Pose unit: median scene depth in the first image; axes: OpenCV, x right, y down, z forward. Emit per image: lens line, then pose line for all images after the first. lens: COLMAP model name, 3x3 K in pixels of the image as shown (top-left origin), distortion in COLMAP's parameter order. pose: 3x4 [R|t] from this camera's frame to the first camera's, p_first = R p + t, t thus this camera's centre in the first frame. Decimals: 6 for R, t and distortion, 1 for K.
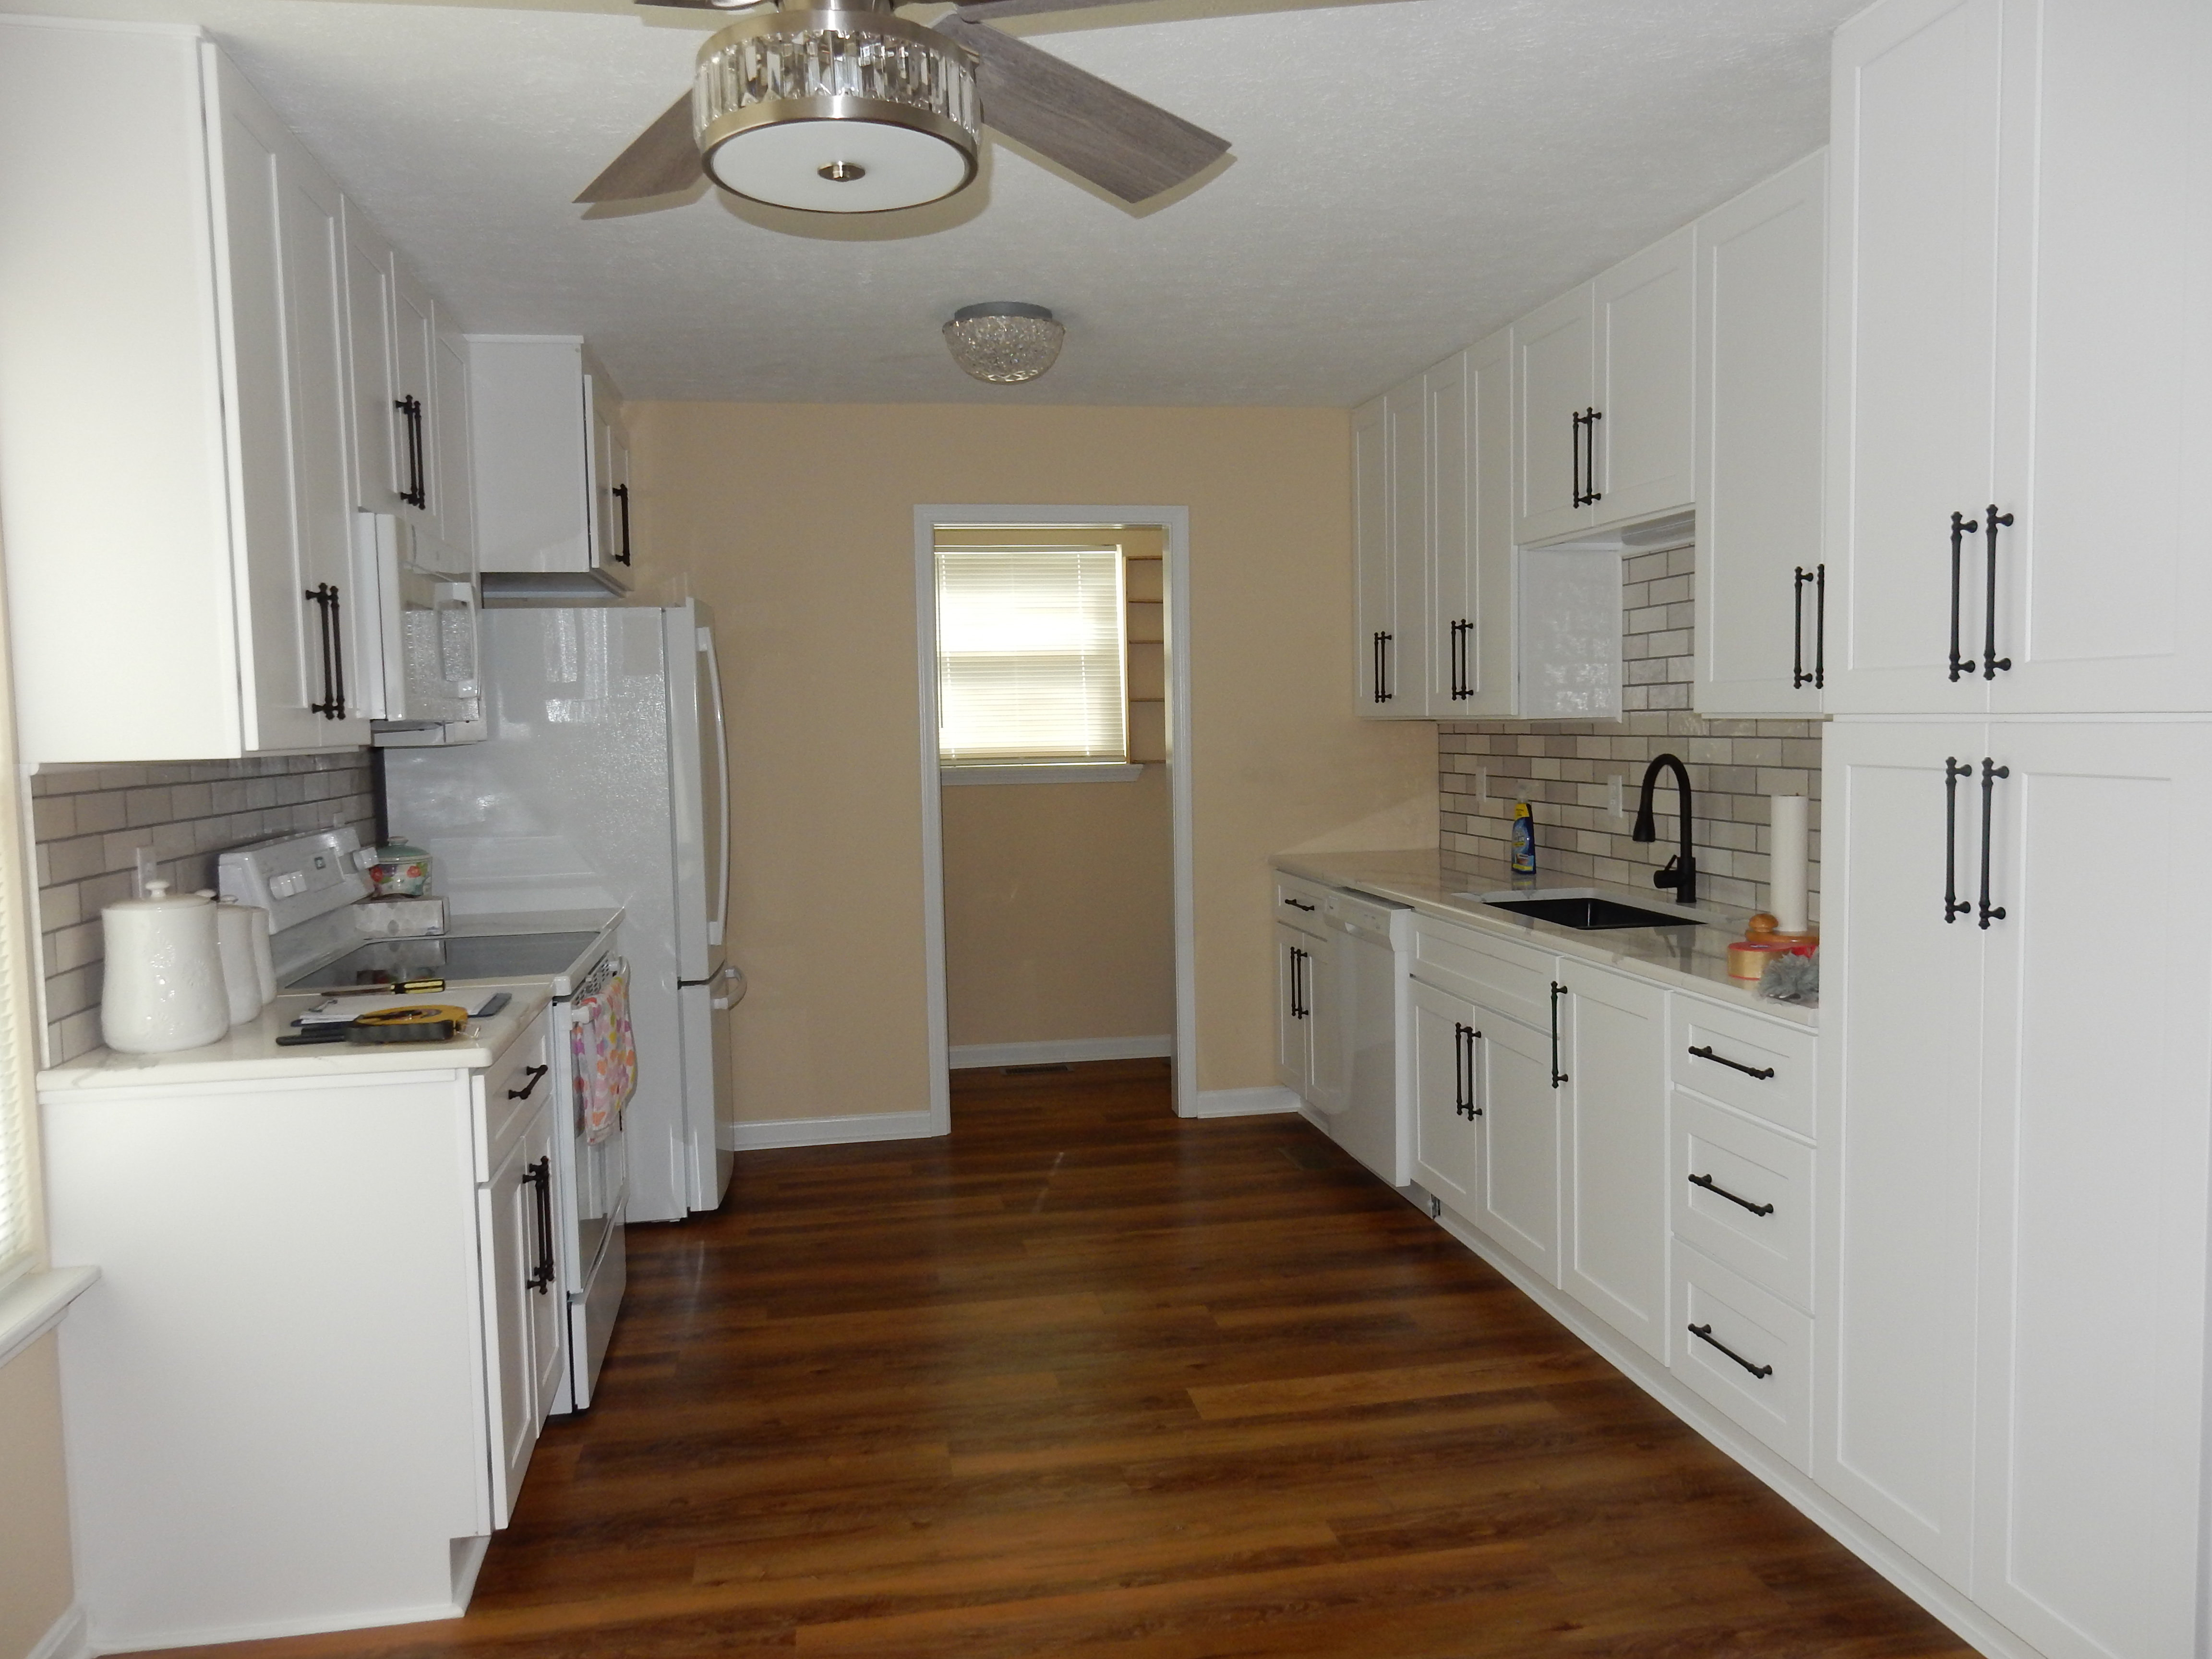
lens RADIAL K [[1632.2, 0, 1109.2], [0, 1632.2, 833.2], [0, 0, 1]] dist [-0.000953, 0.000719]
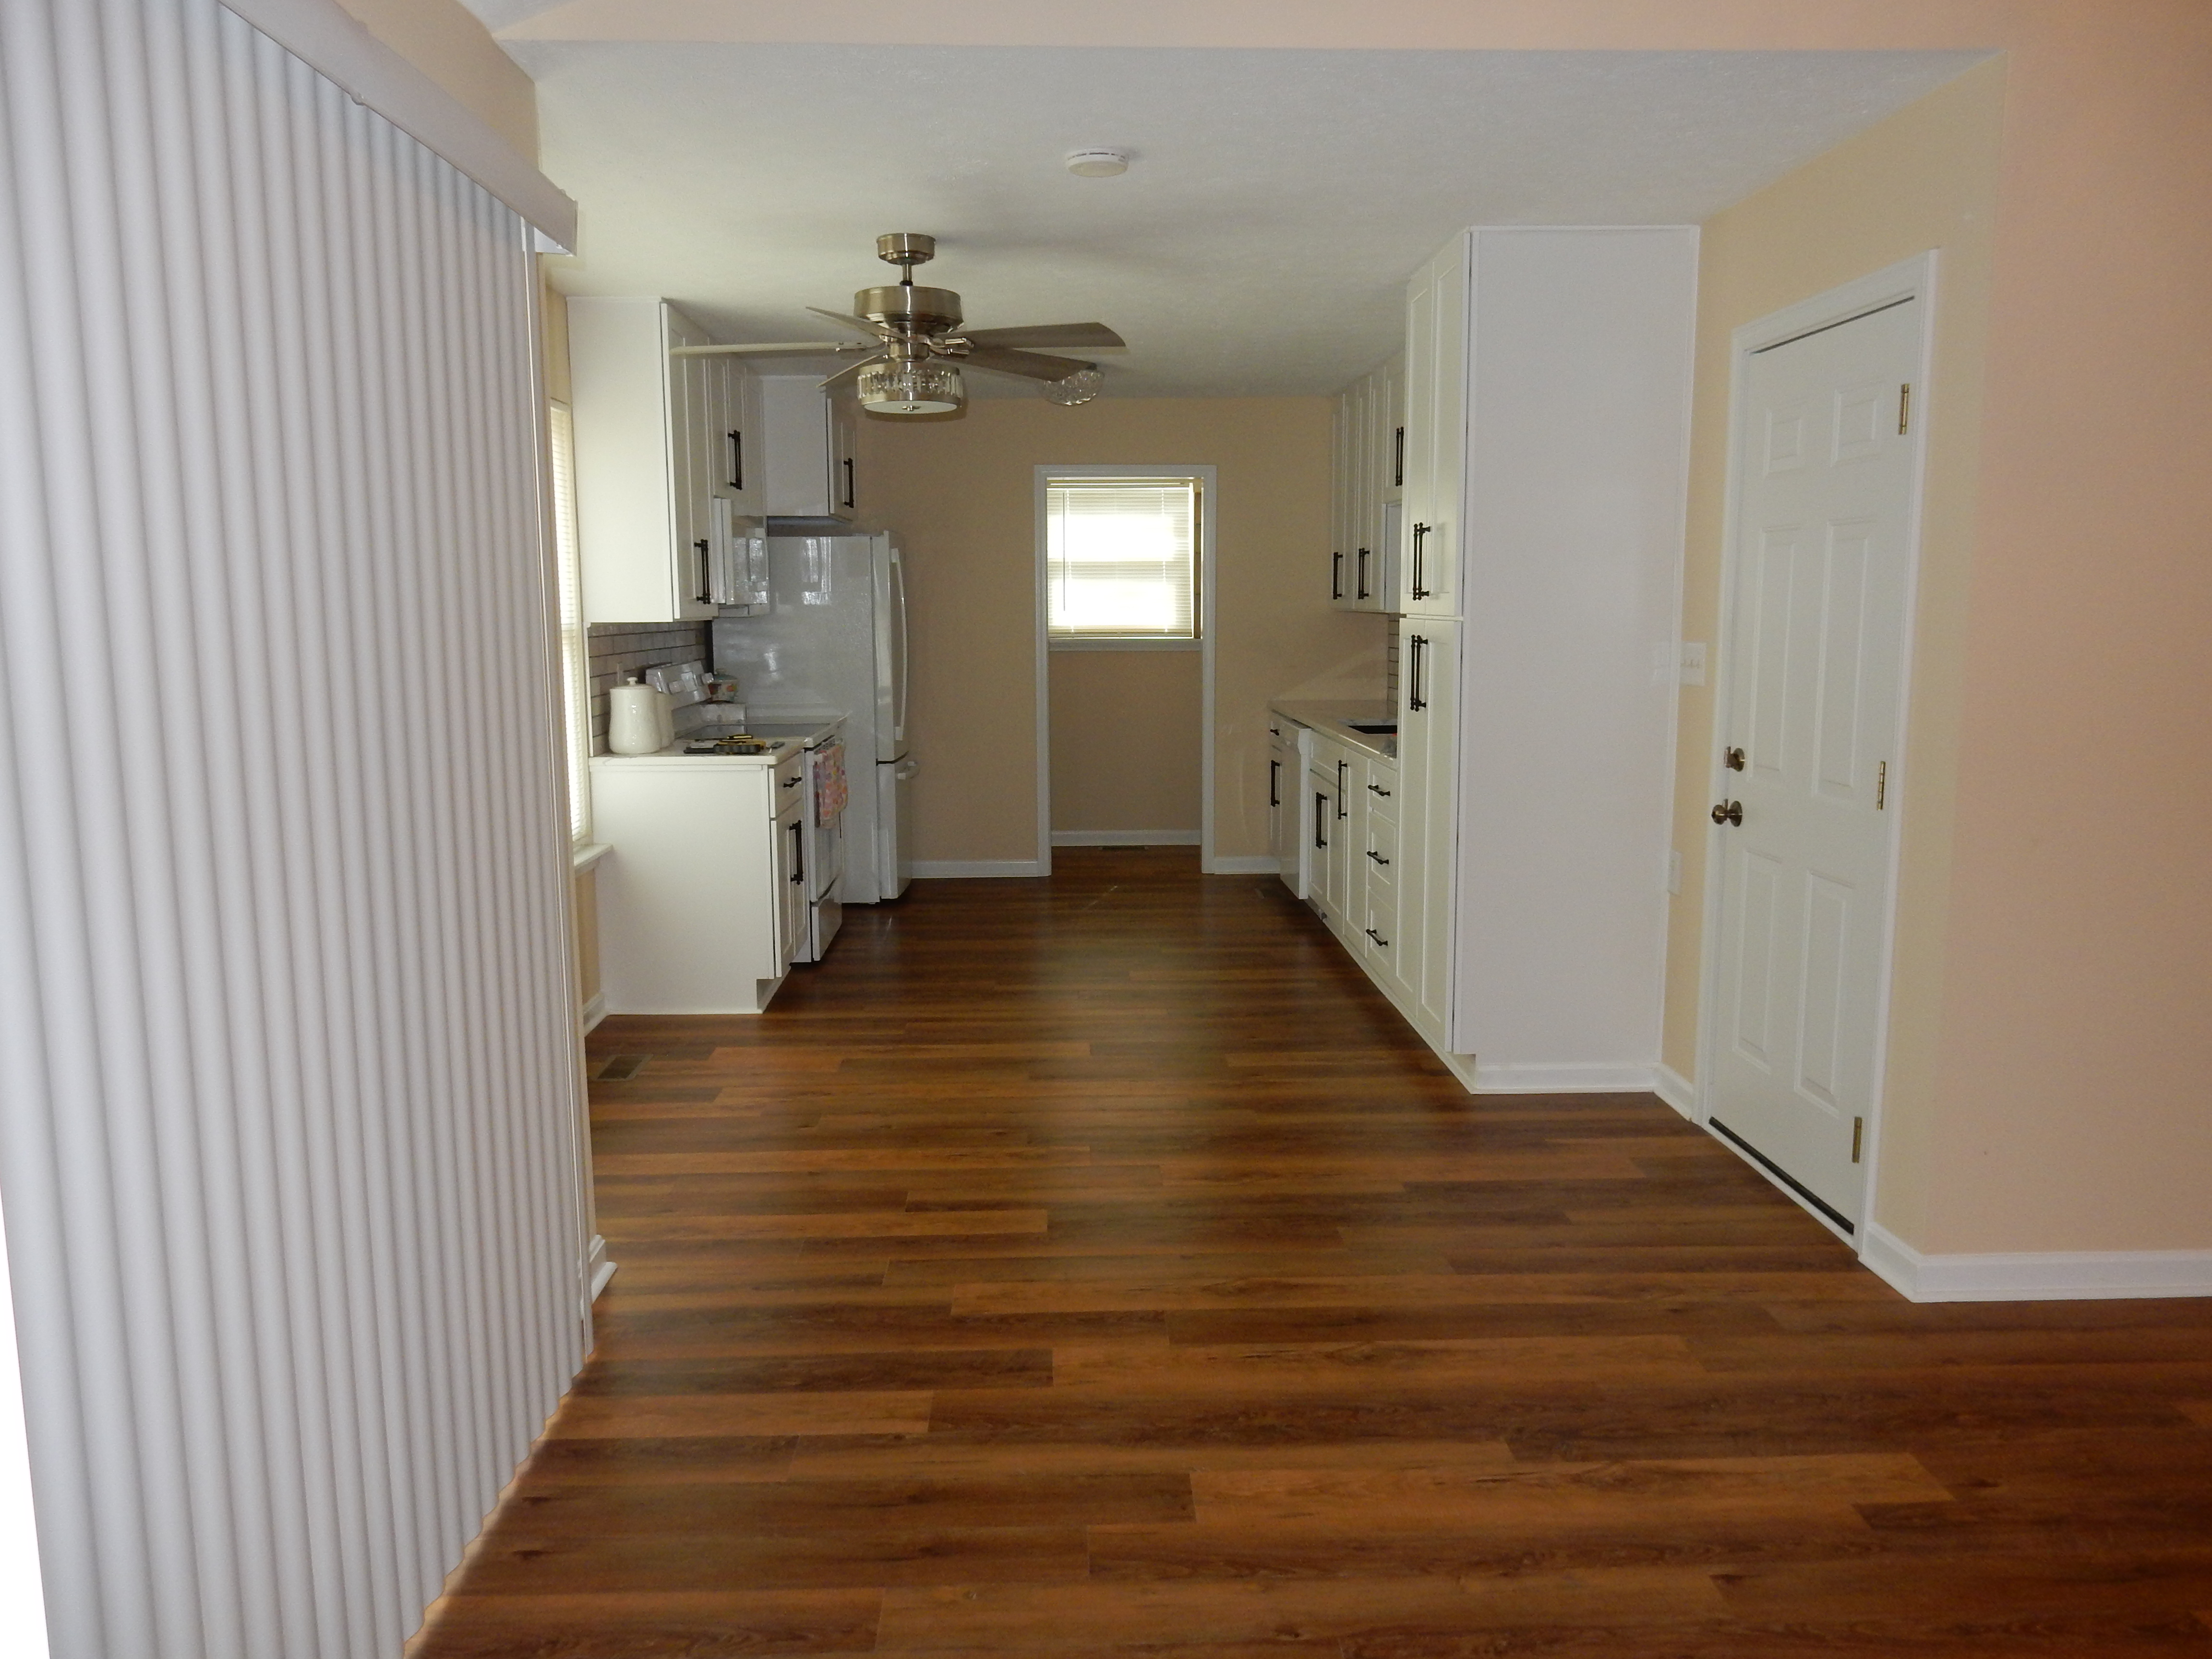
lens RADIAL K [[1632.2, 0, 1104.6], [0, 1632.2, 828.5], [0, 0, 1]] dist [-0.000953, 0.000719]
pose [[0.988761, 0.036720, -0.144926, 0.246655], [-0.026485, 0.997058, 0.071929, 0.038065], [0.147141, -0.067282, 0.986825, -0.723137]]
